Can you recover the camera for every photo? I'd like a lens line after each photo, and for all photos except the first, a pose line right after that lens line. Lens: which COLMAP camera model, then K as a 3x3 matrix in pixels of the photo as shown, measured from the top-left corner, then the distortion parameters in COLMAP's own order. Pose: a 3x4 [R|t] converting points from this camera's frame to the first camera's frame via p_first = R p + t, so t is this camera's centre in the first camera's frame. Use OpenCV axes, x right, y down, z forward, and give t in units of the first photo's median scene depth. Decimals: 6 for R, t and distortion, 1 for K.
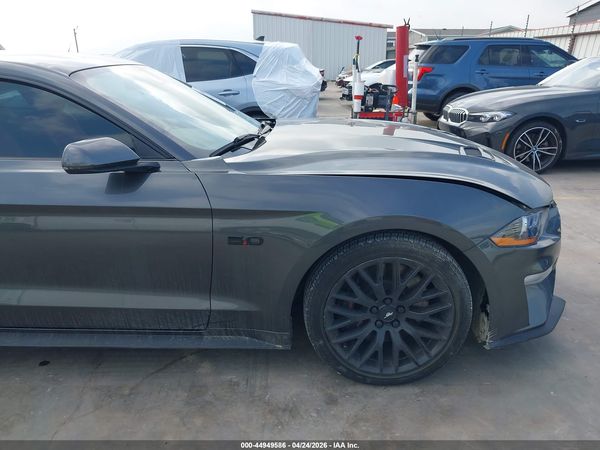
lens RADIAL K [[491.0, 0, 307.9], [0, 491.0, 221.9], [0, 0, 1]] dist [0.000009, -0.006626]
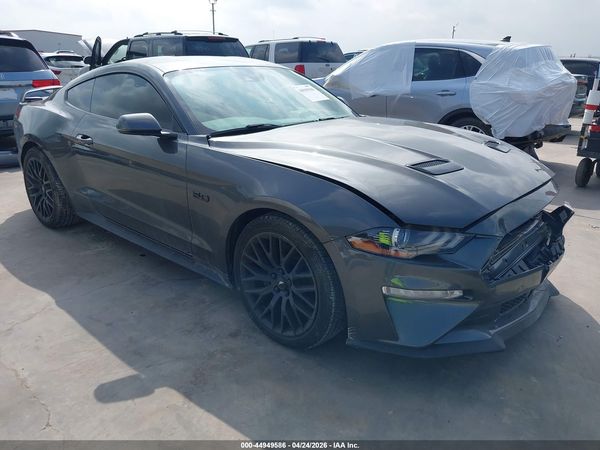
lens RADIAL K [[491.0, 0, 307.9], [0, 491.0, 221.9], [0, 0, 1]] dist [0.000009, -0.006626]
pose [[0.754325, 0.220906, -0.618219, 0.895730], [-0.216360, 0.972729, 0.083588, -0.067270], [0.619825, 0.070706, 0.781548, 0.099123]]
